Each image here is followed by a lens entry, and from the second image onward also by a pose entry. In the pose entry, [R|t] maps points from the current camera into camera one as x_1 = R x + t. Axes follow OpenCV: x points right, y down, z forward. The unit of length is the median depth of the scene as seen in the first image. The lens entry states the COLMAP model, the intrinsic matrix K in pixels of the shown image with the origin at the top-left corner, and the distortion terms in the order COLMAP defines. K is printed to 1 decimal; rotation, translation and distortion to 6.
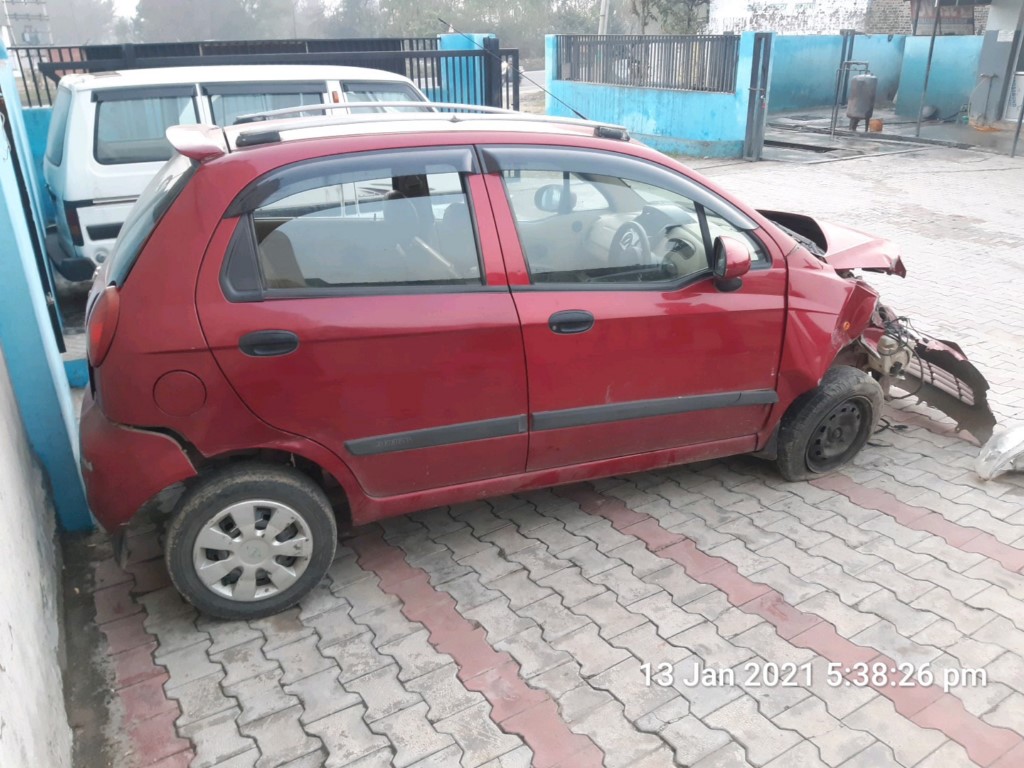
lens RADIAL K [[801.0, 0, 535.1], [0, 801.0, 383.9], [0, 0, 1]] dist [0.003065, -0.005271]
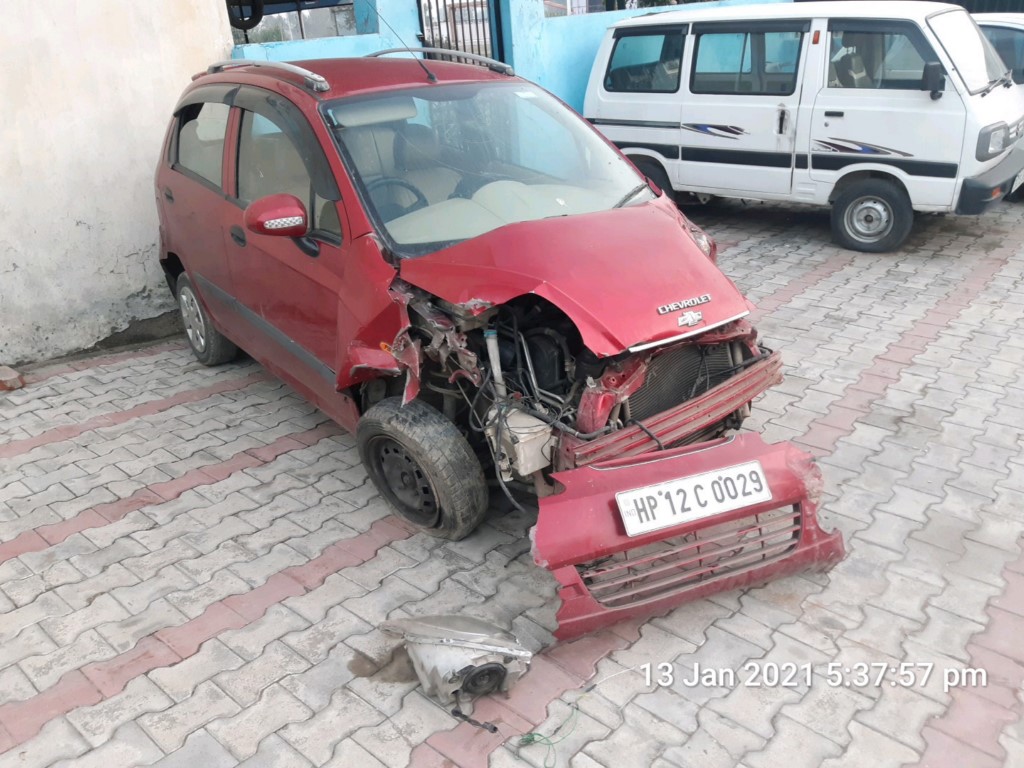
lens RADIAL K [[801.0, 0, 535.1], [0, 801.0, 383.9], [0, 0, 1]] dist [0.003065, -0.005271]
pose [[0.309941, 0.392287, -0.866053, 1.235142], [-0.315327, 0.901765, 0.295615, -0.355380], [0.896942, 0.181467, 0.403192, 0.868823]]
